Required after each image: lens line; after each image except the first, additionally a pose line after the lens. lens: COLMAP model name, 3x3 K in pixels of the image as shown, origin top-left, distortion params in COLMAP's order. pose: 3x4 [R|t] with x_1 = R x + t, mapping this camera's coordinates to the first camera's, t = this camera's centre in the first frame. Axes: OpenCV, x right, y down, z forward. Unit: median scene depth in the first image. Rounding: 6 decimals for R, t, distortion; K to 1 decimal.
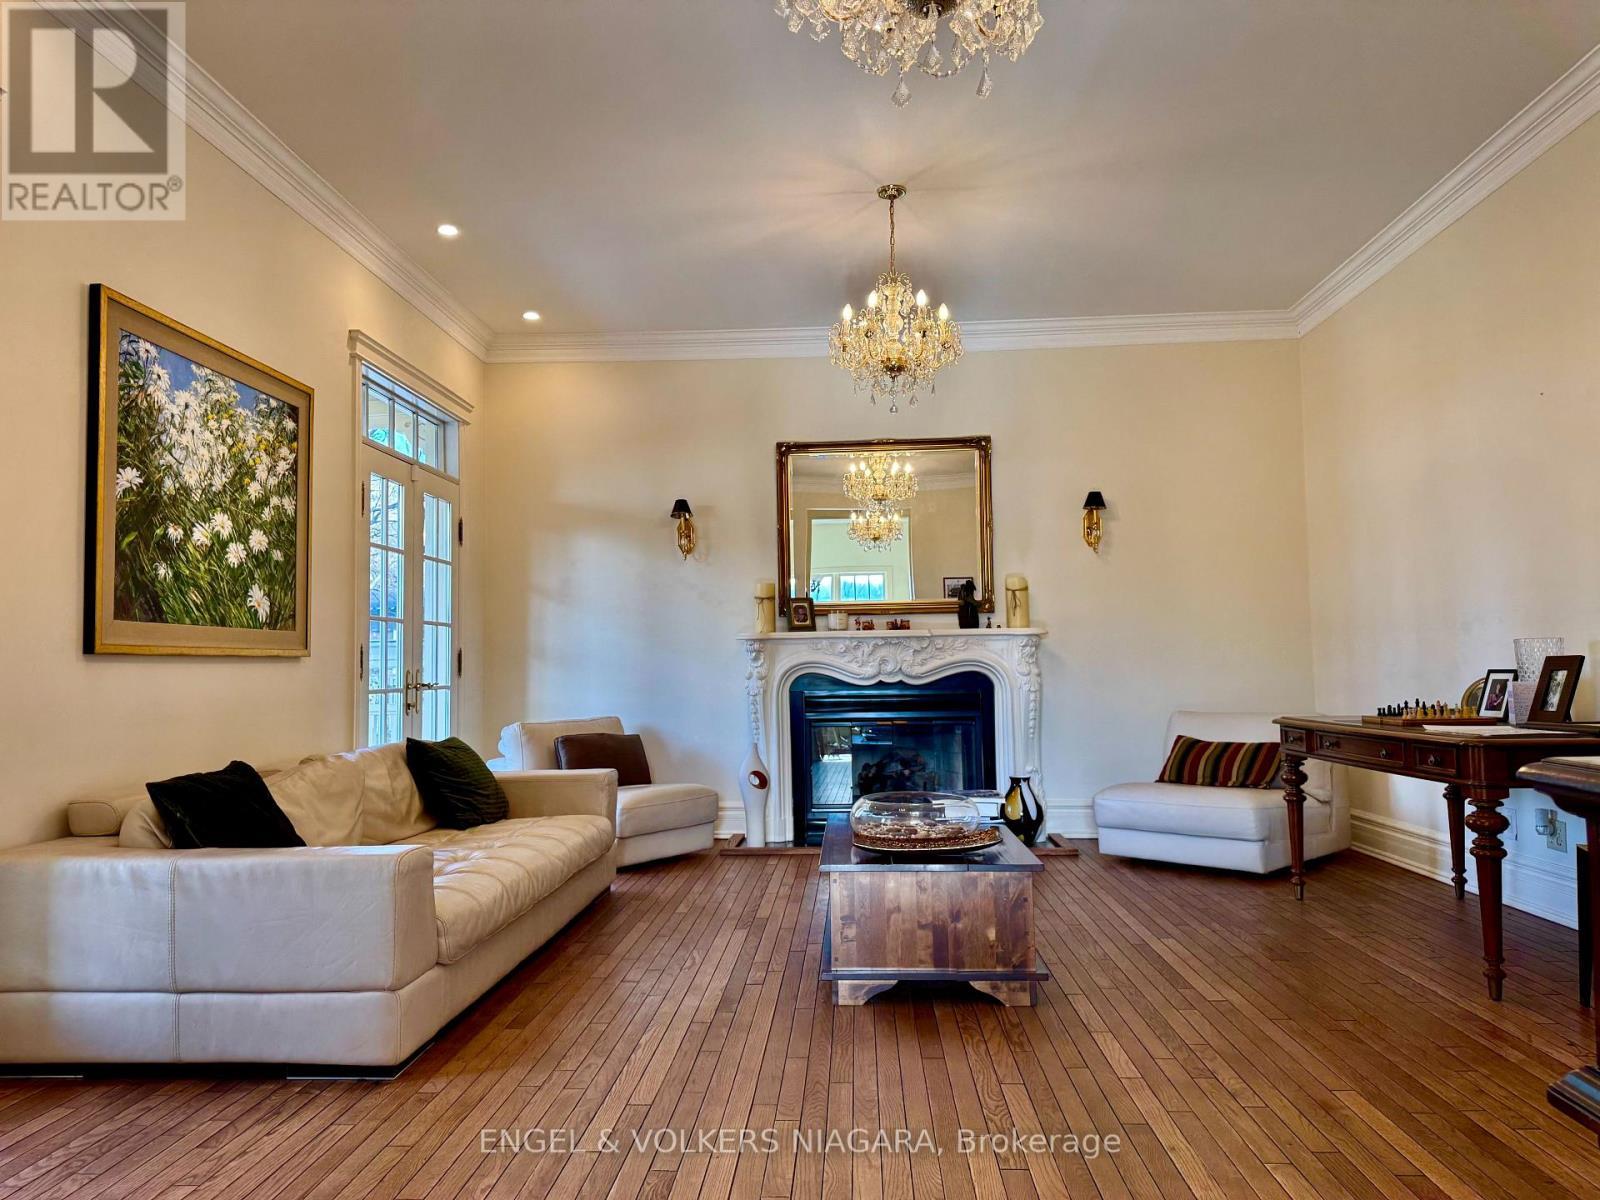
lens RADIAL K [[1129.7, 0, 794.9], [0, 1129.7, 605.5], [0, 0, 1]] dist [0.093954, -0.152841]
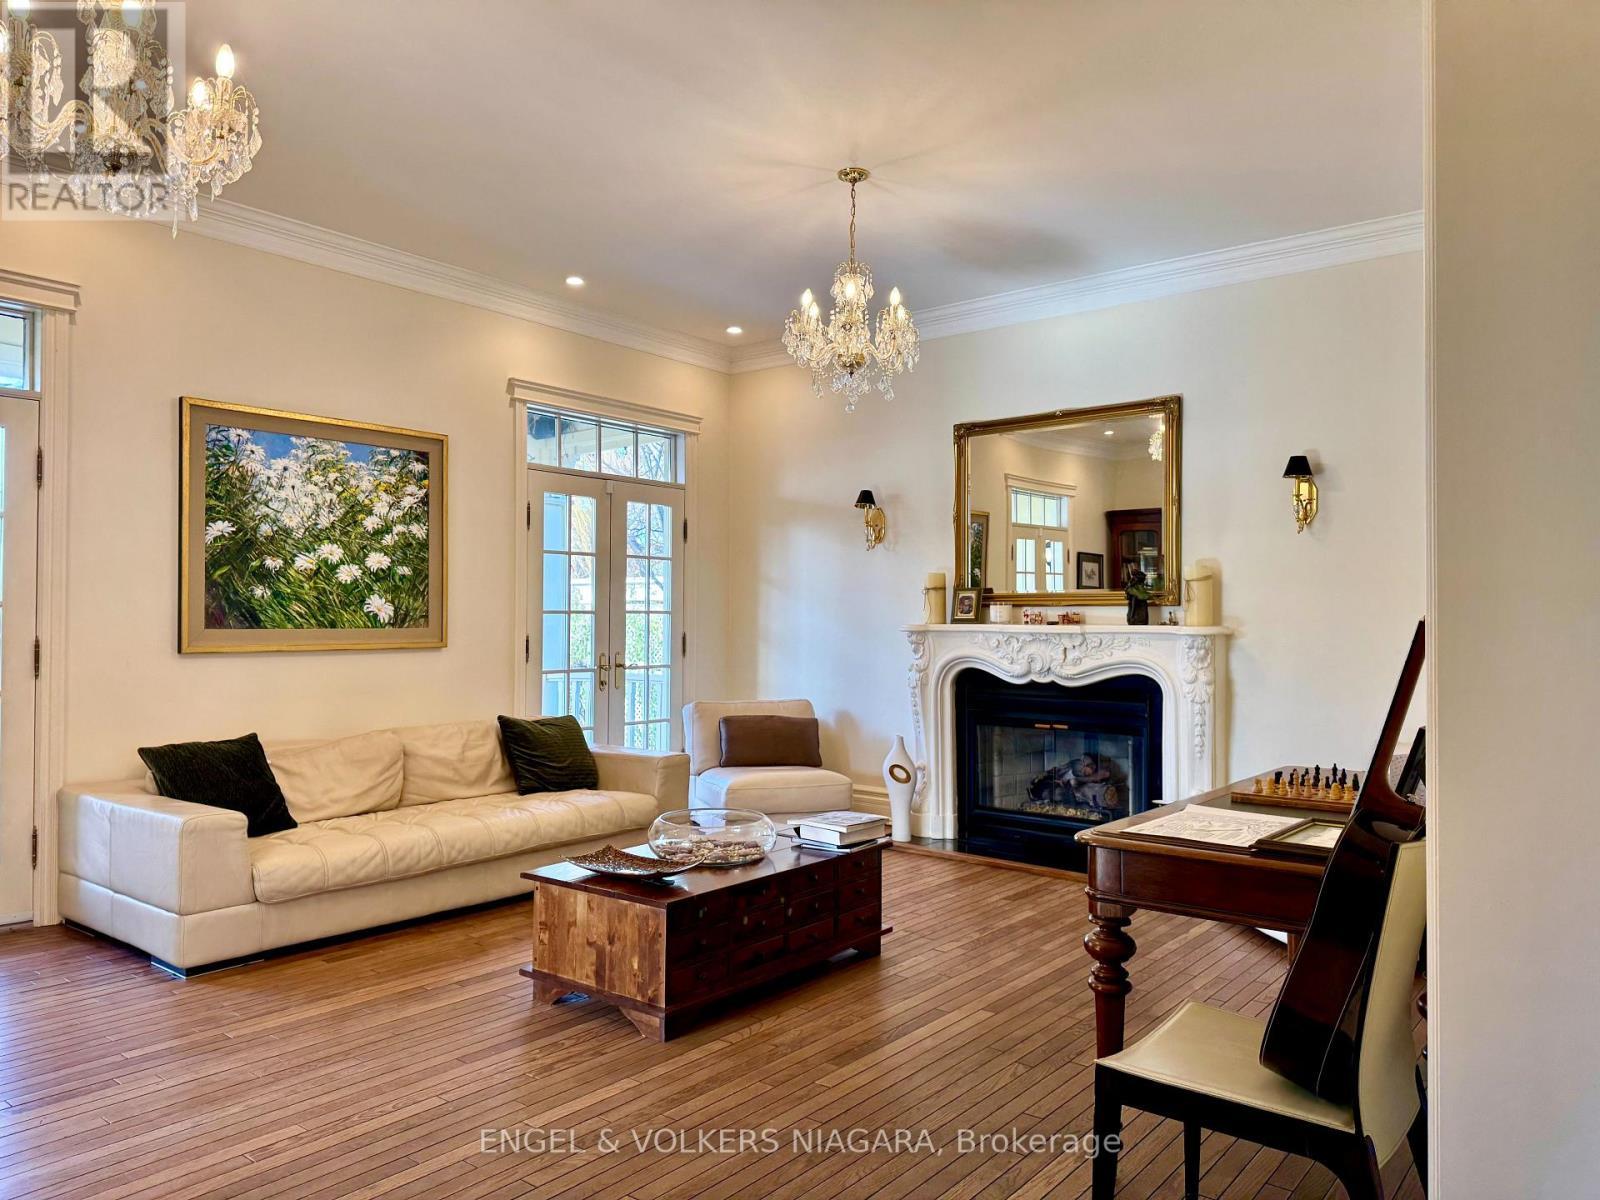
lens RADIAL K [[1129.7, 0, 794.9], [0, 1129.7, 605.5], [0, 0, 1]] dist [0.093954, -0.152841]
pose [[0.811395, 0.013379, -0.584344, 0.719798], [0.015104, 0.998924, 0.043845, -0.058529], [0.584302, -0.044402, 0.810320, 0.227467]]
